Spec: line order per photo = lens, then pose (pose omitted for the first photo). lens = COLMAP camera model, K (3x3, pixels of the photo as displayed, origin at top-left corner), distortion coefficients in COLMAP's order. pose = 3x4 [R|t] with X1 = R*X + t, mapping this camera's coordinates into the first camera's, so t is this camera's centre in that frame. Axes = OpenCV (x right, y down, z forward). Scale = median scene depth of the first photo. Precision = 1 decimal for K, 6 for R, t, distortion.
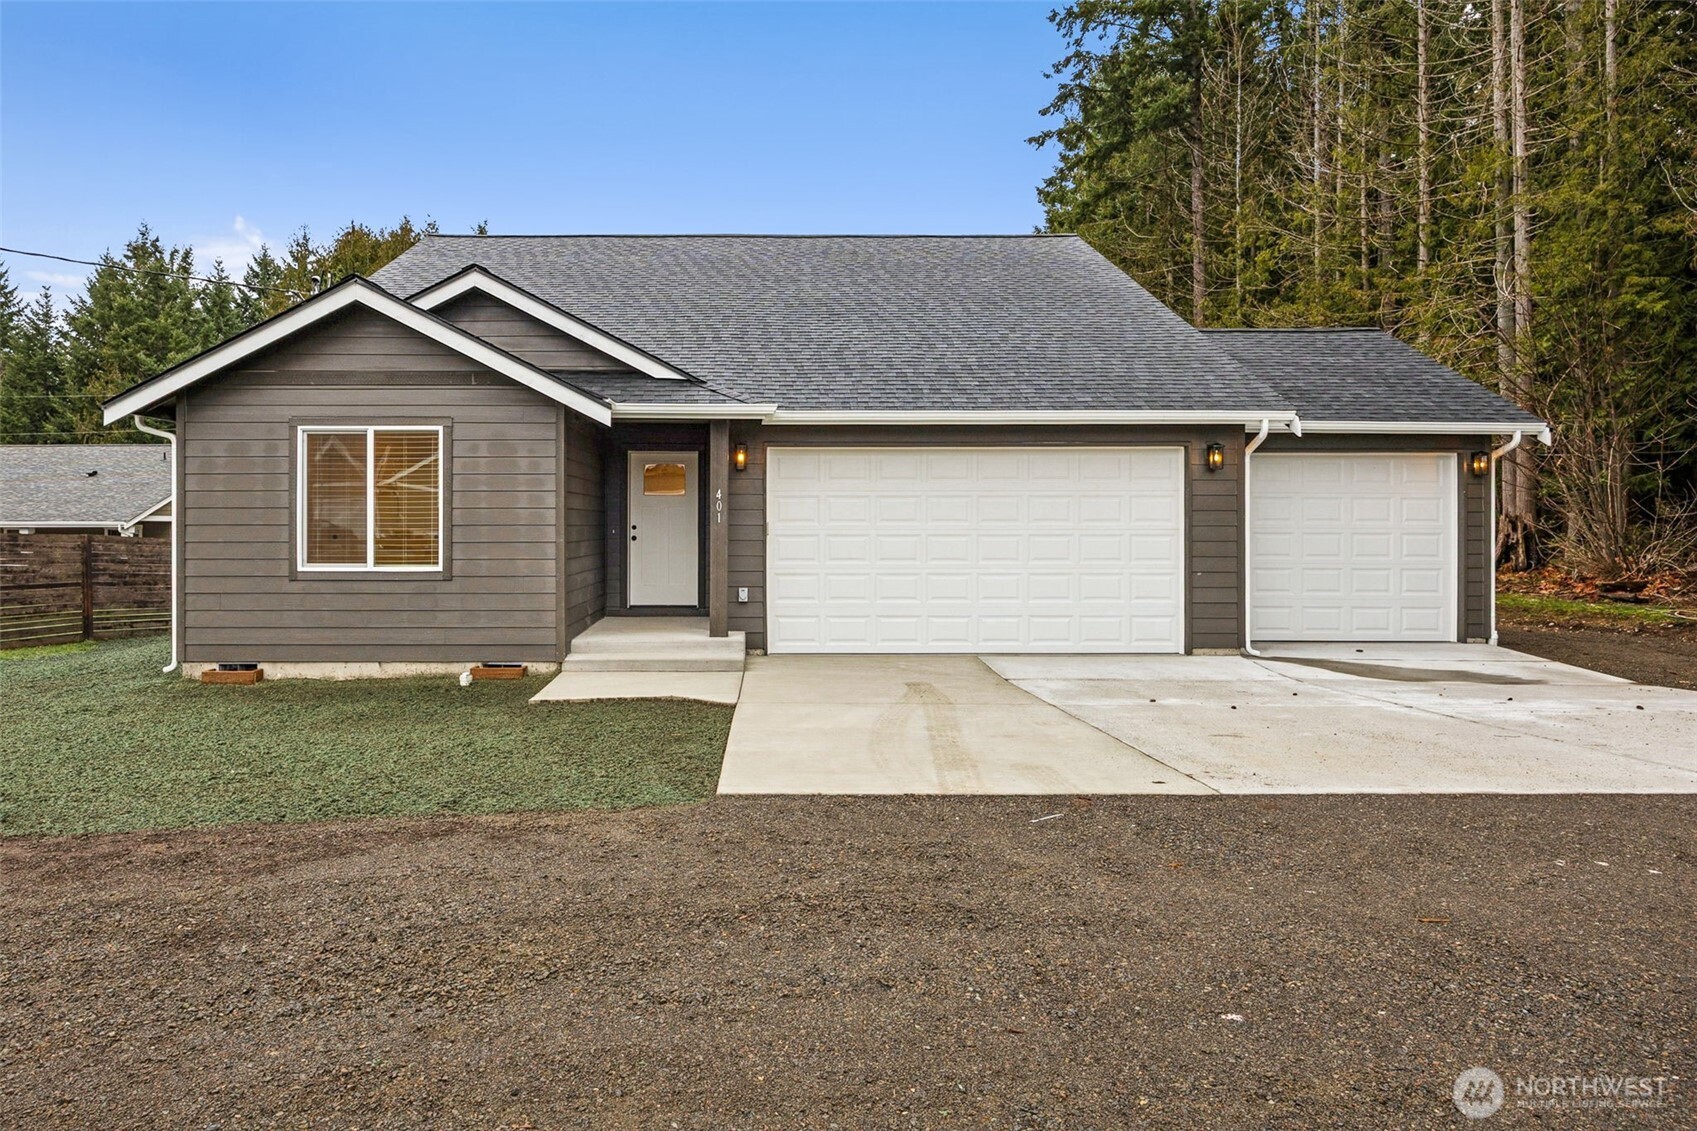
lens RADIAL K [[1075.3, 0, 773.0], [0, 1075.3, 519.0], [0, 0, 1]] dist [-0.001733, -0.000067]
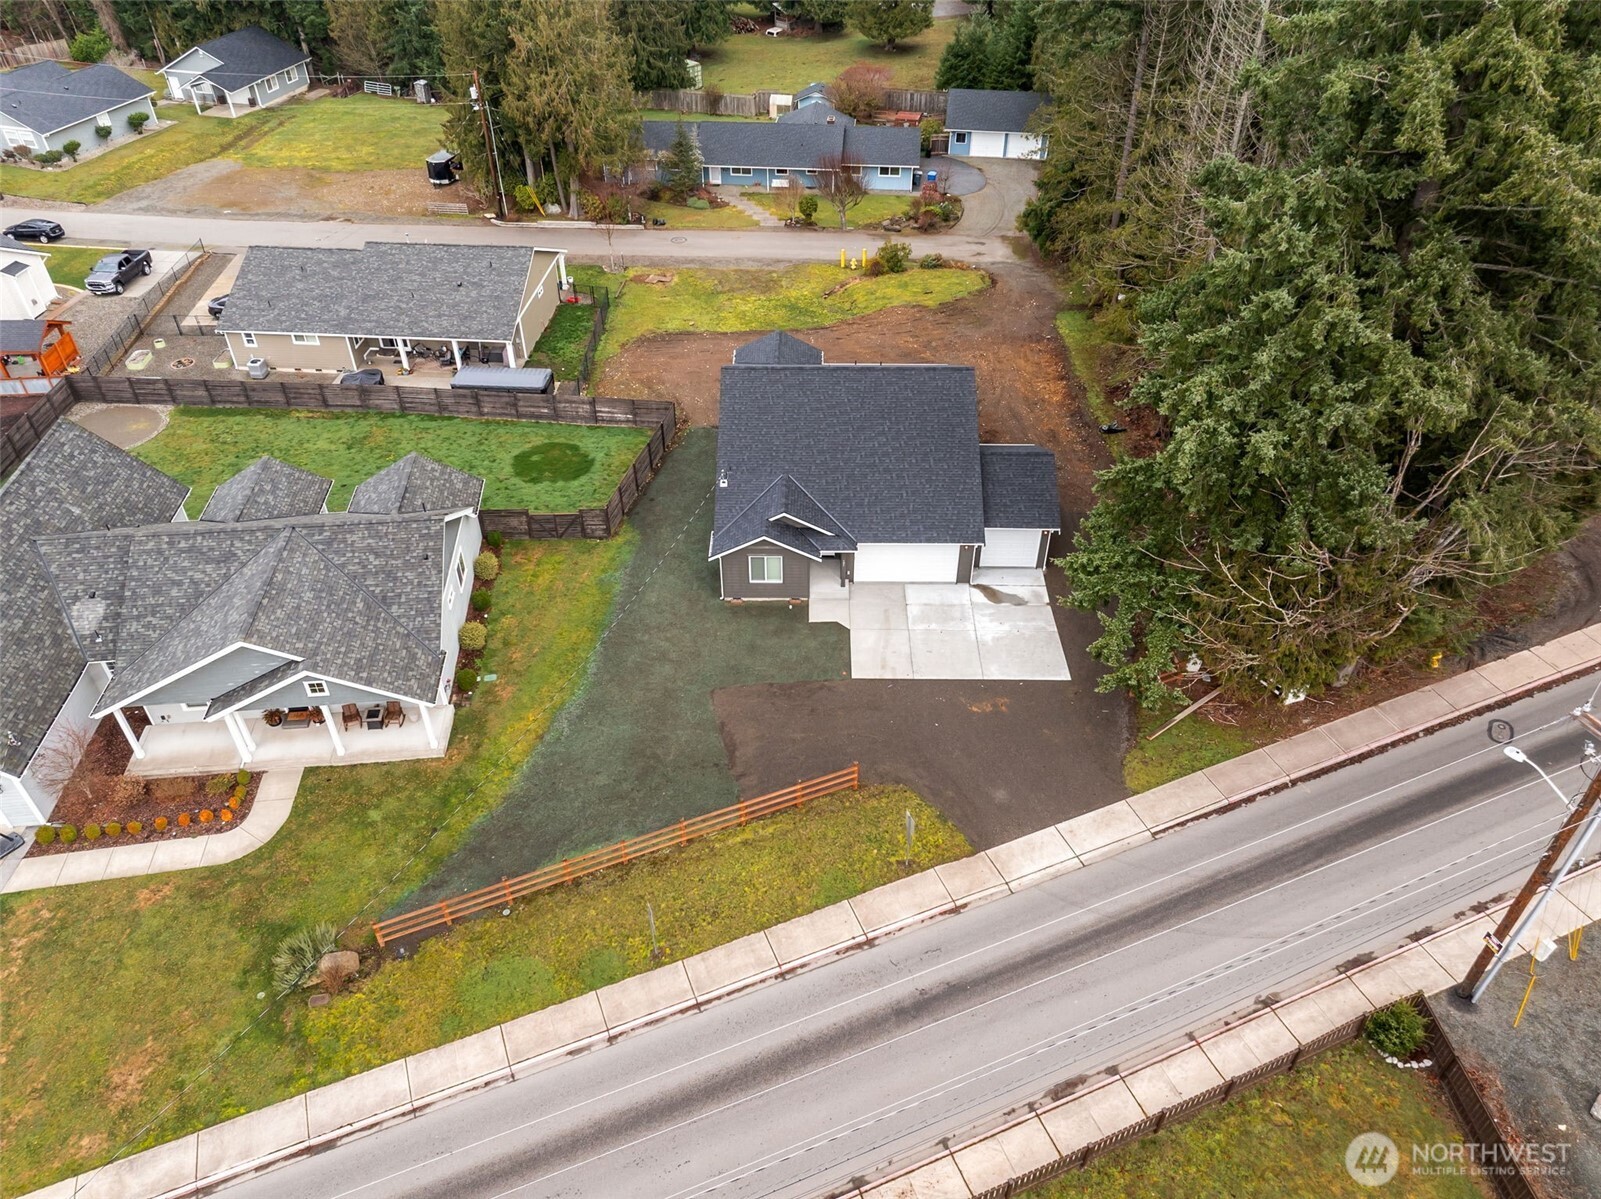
lens RADIAL K [[1120.8, 0, 805.5], [0, 1120.8, 595.4], [0, 0, 1]] dist [0.009521, 0.001014]
pose [[0.999886, 0.009979, -0.011352, -0.142291], [-0.000579, 0.775808, 0.630969, -2.570091], [0.015103, -0.630890, 0.775725, -2.388807]]
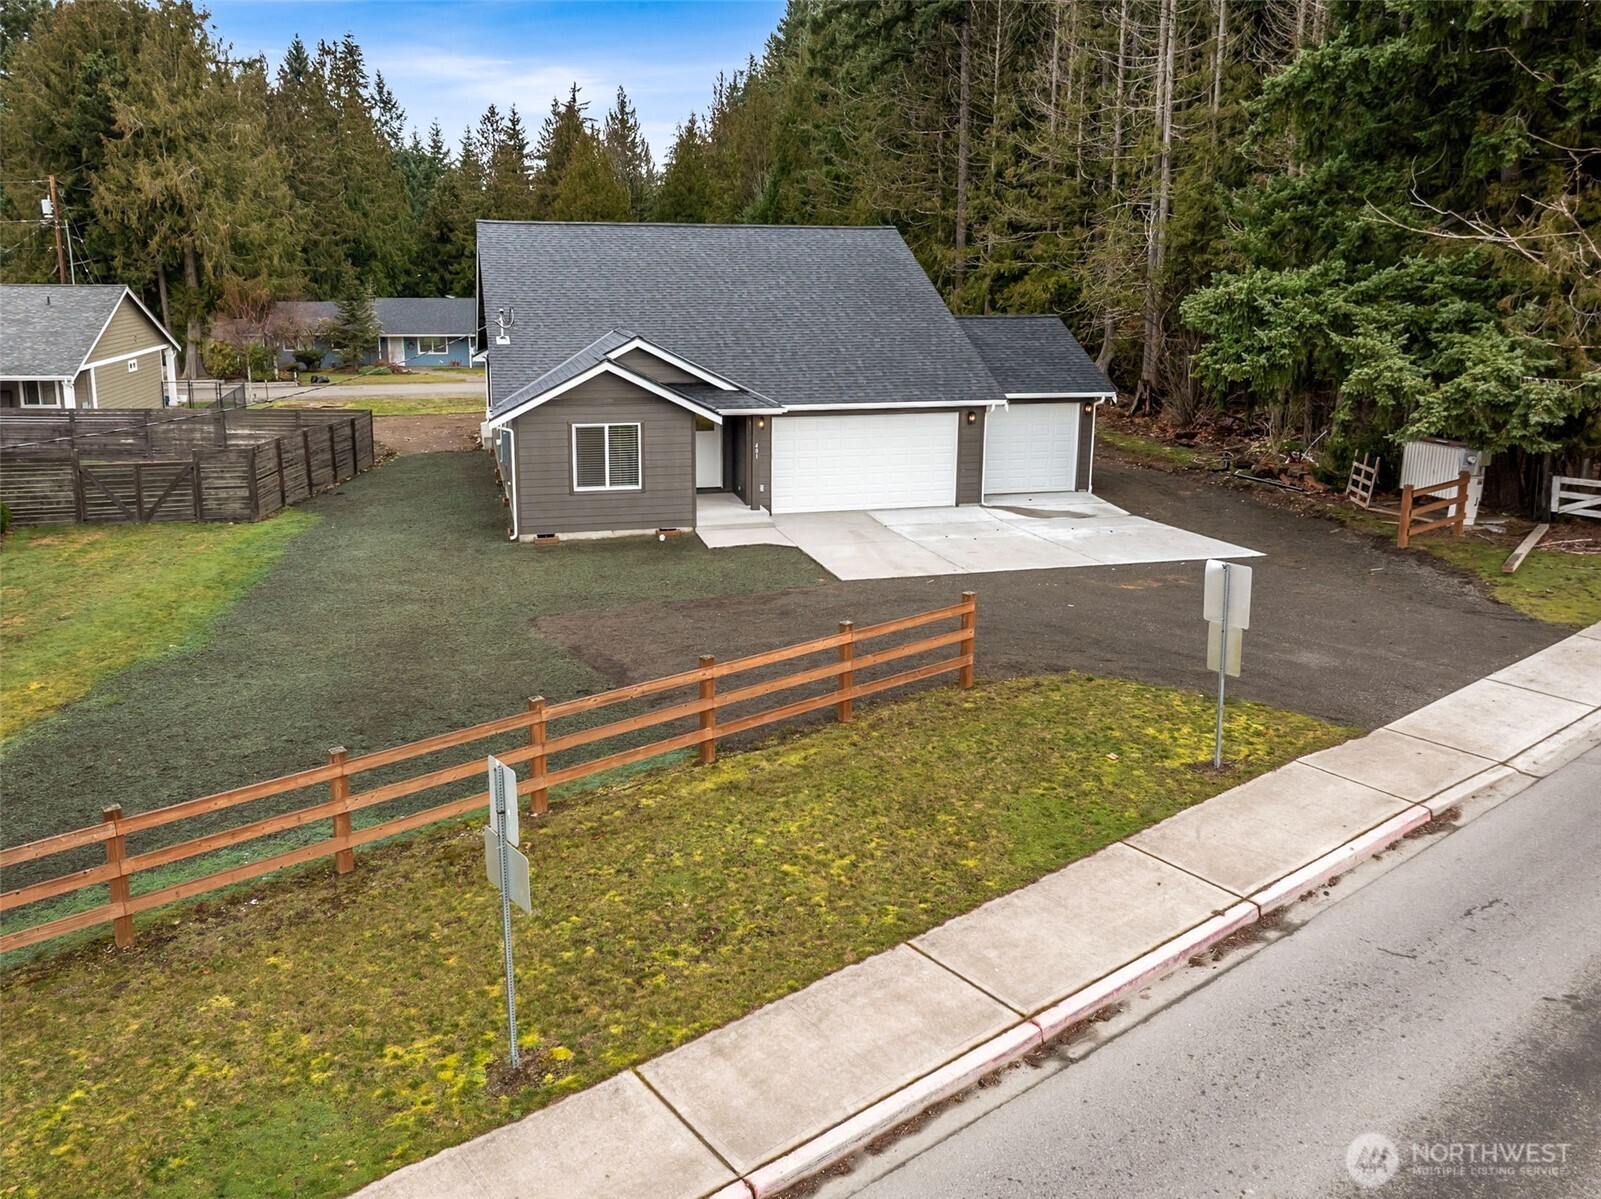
lens RADIAL K [[1262.0, 0, 784.2], [0, 1262.0, 511.3], [0, 0, 1]] dist [0.007824, -0.003506]
pose [[0.968972, -0.043389, 0.243332, -0.589300], [-0.007550, 0.978817, 0.204598, -0.392323], [-0.247055, -0.200086, 0.948119, -1.372403]]
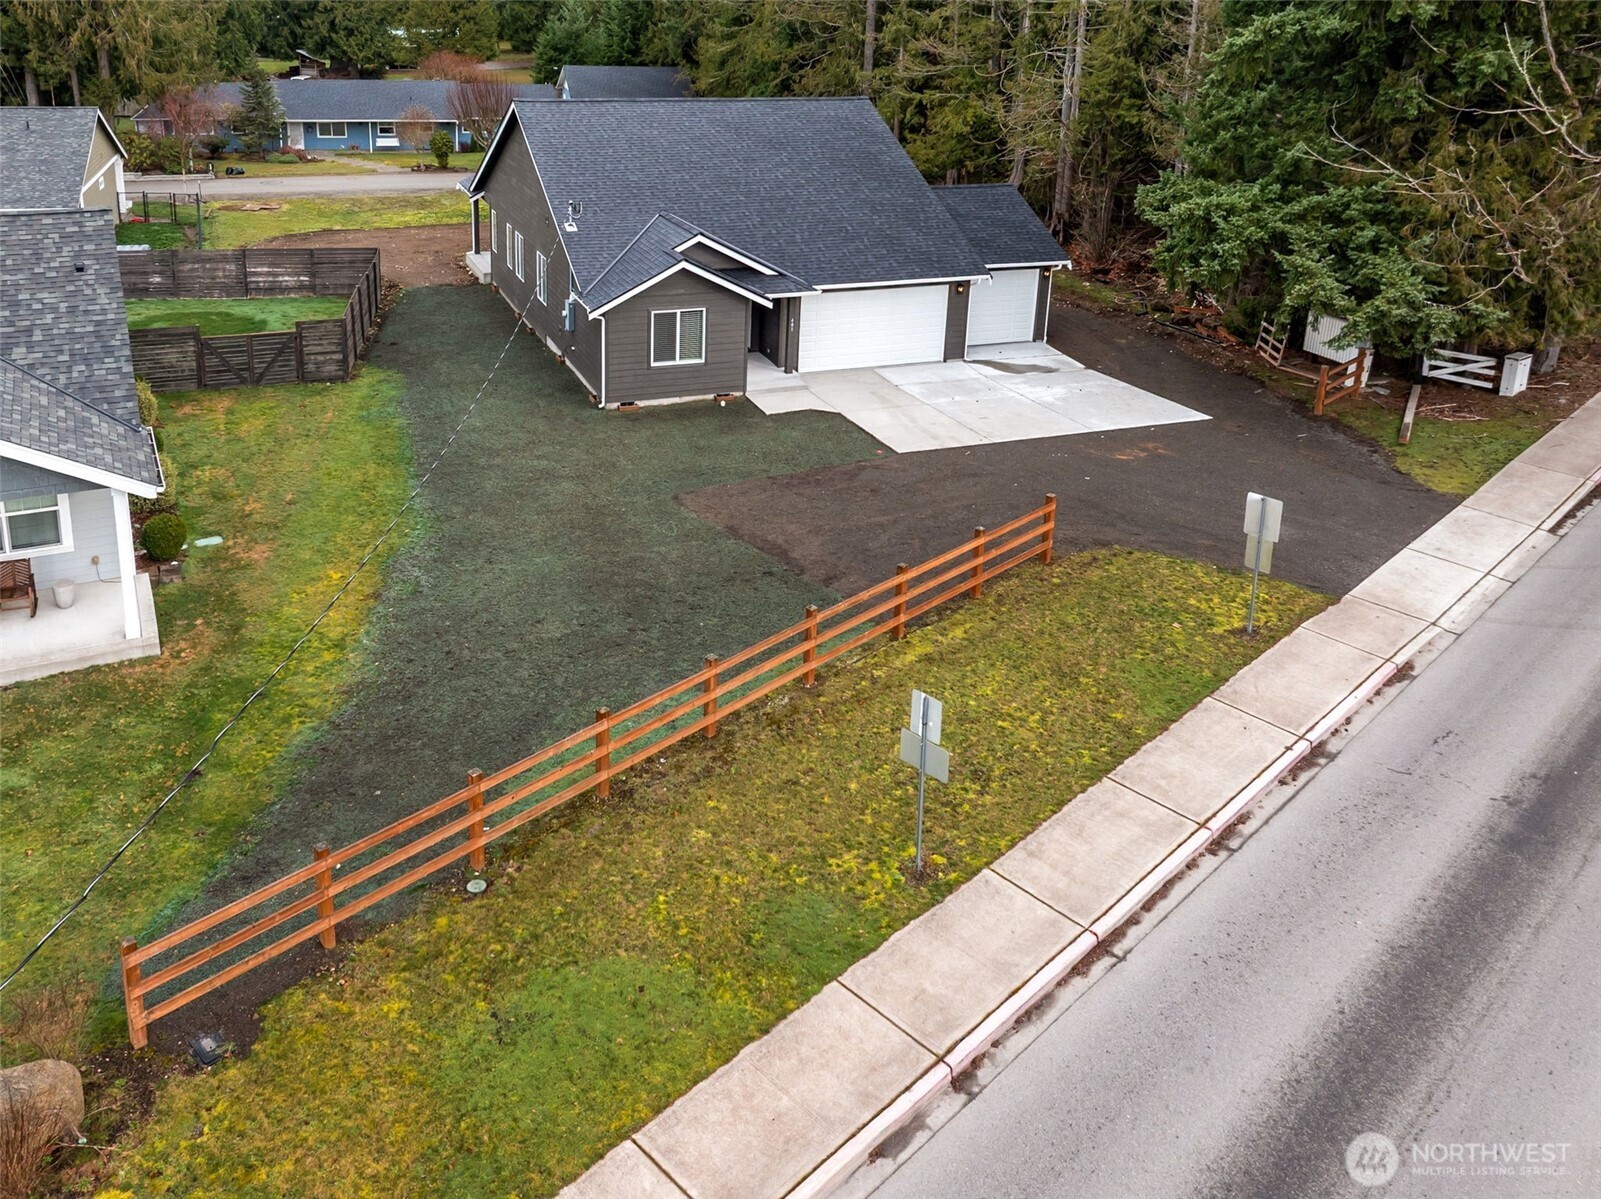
lens RADIAL K [[1296.2, 0, 707.1], [0, 1296.2, 327.3], [0, 0, 1]] dist [0.001656, -0.003177]
pose [[0.941948, -0.064707, 0.329465, -1.202211], [-0.028548, 0.962266, 0.270609, -0.797458], [-0.334544, -0.264305, 0.904557, -1.652108]]
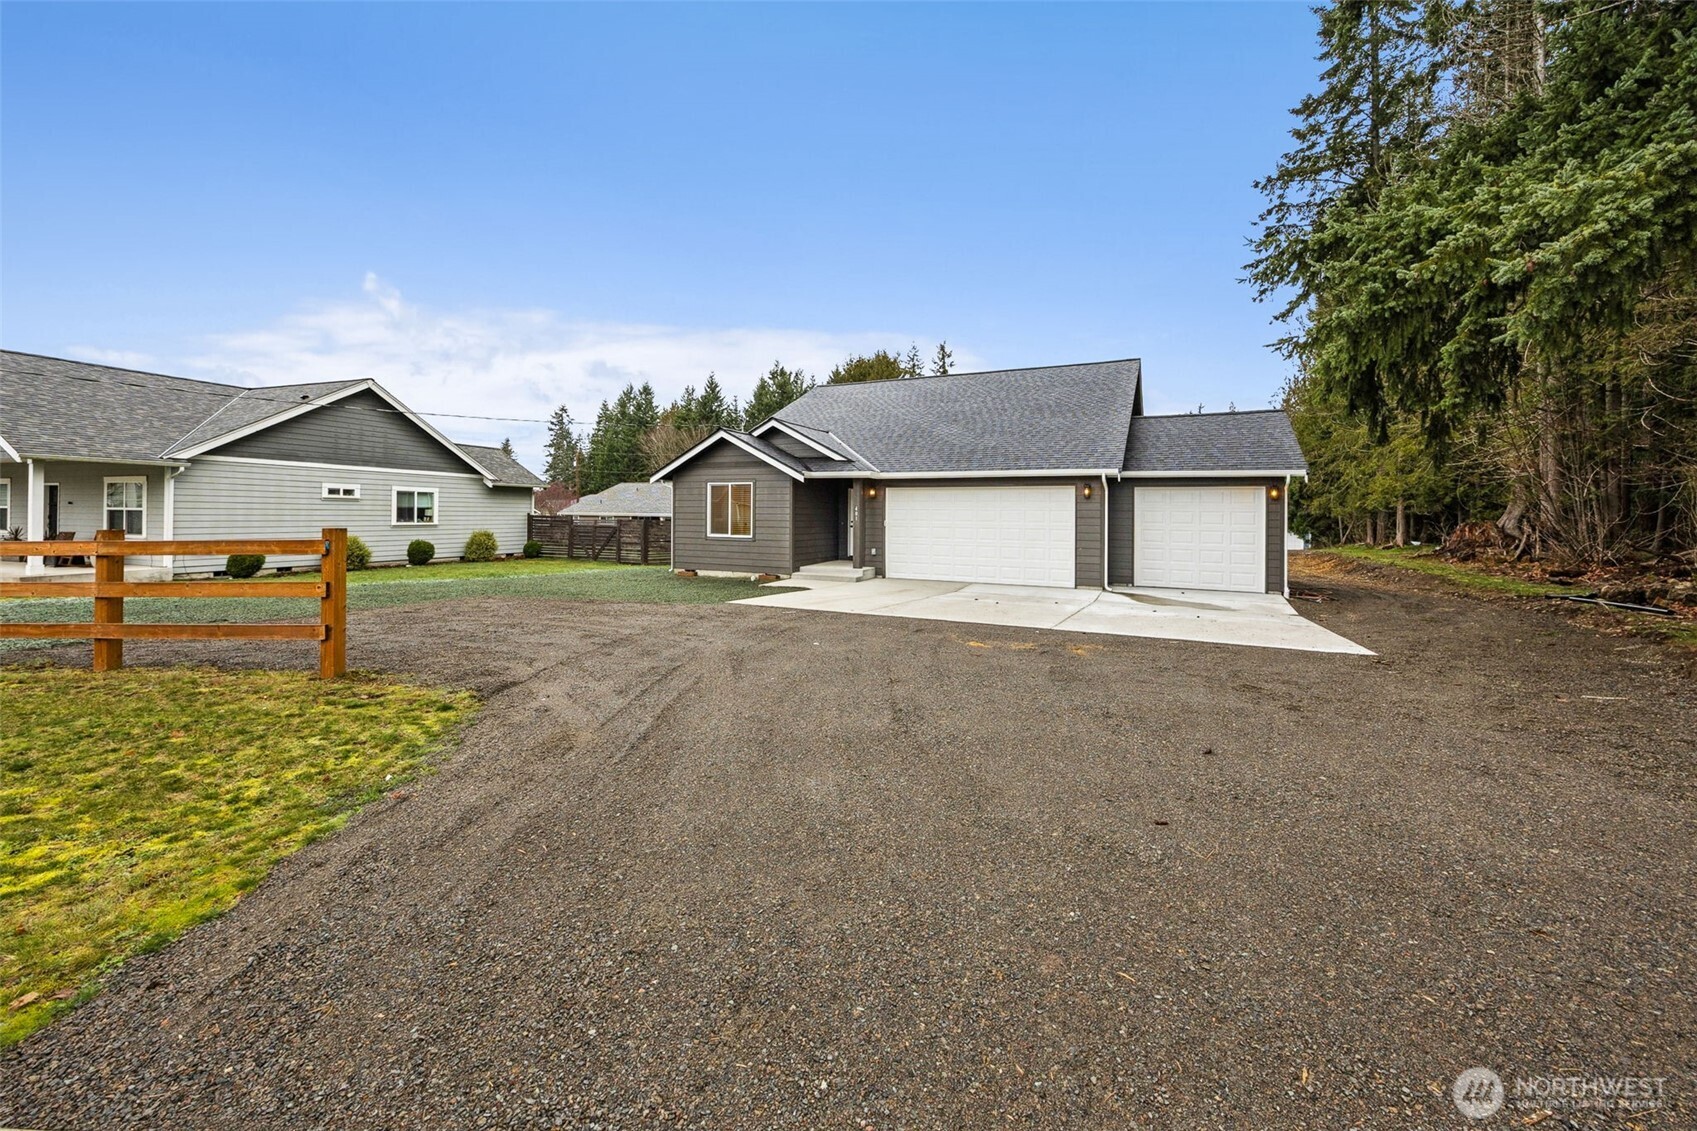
lens RADIAL K [[668.6, 0, 844.3], [0, 668.6, 513.2], [0, 0, 1]] dist [-0.000328, -0.000008]
pose [[0.898756, 0.008823, -0.438361, 0.550282], [-0.008649, 0.999960, 0.002394, -0.015517], [0.438364, 0.001640, 0.898796, -0.331714]]
